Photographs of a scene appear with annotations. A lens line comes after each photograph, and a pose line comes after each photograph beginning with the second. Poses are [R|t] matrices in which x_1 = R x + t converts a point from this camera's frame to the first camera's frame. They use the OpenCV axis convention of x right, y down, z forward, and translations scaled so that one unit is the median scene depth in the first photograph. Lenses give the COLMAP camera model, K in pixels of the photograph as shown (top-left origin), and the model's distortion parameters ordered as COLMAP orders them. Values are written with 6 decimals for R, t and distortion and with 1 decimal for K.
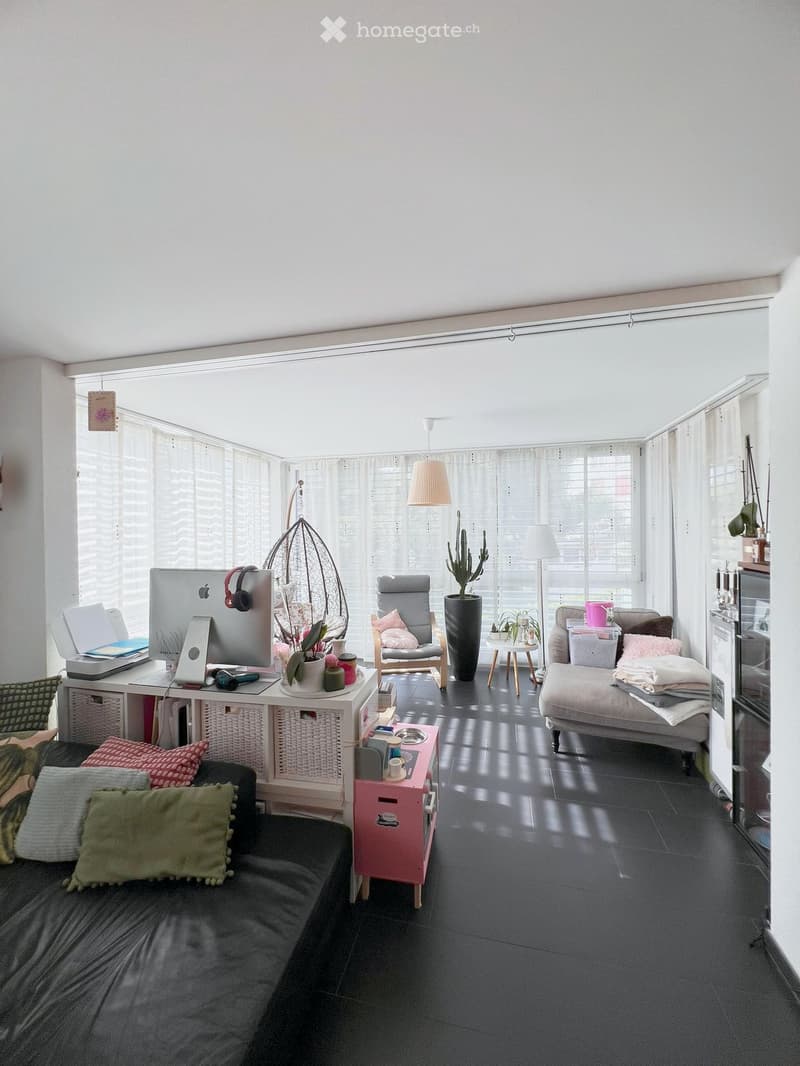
lens RADIAL K [[427.3, 0, 405.3], [0, 427.3, 530.0], [0, 0, 1]] dist [-0.003646, 0.000148]
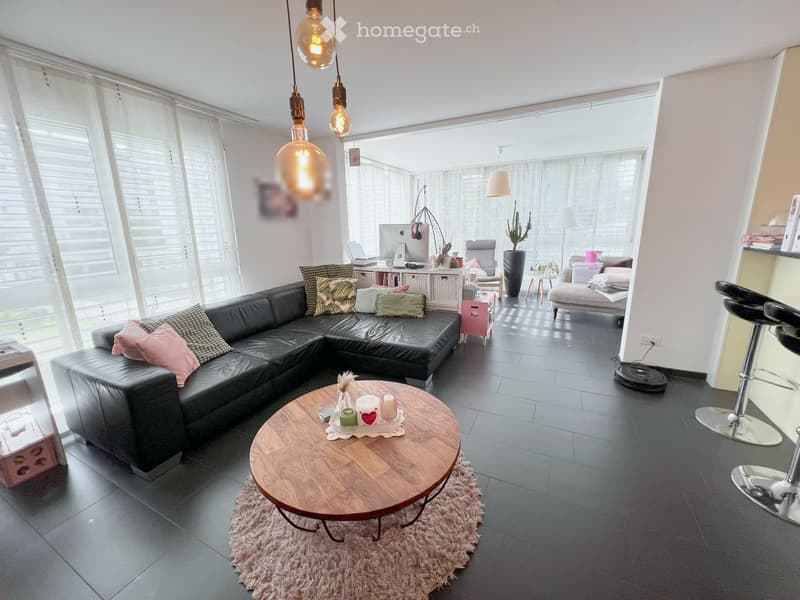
lens RADIAL K [[320.7, 0, 400.0], [0, 320.7, 297.7], [0, 0, 1]] dist [-0.003646, 0.000148]
pose [[0.972544, 0.039343, -0.229370, -0.026014], [0.012645, 0.975216, 0.220892, 0.078868], [0.232376, -0.217728, 0.947943, -0.701610]]
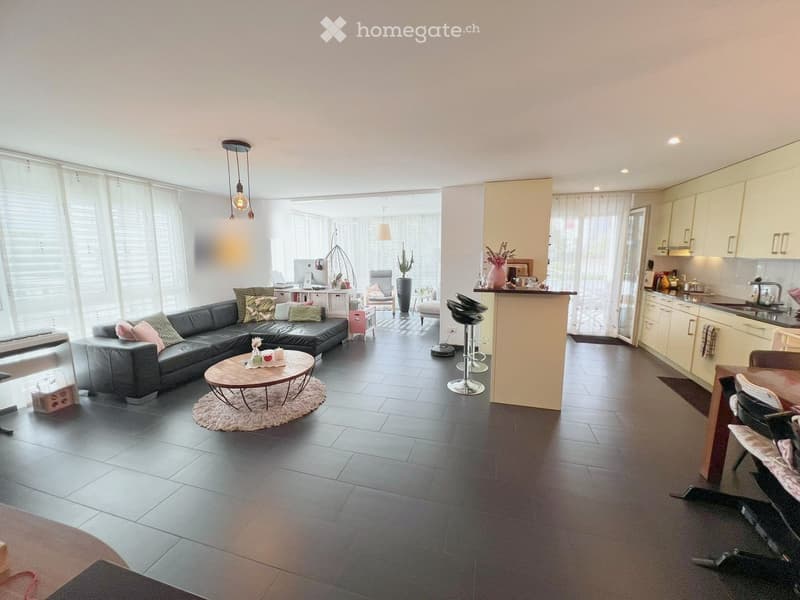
lens RADIAL K [[320.7, 0, 399.3], [0, 320.7, 296.5], [0, 0, 1]] dist [-0.003646, 0.000148]
pose [[0.998087, 0.009991, -0.061011, 0.373795], [-0.001857, 0.991254, 0.131951, 0.034929], [0.061796, -0.131586, 0.989377, -1.361357]]
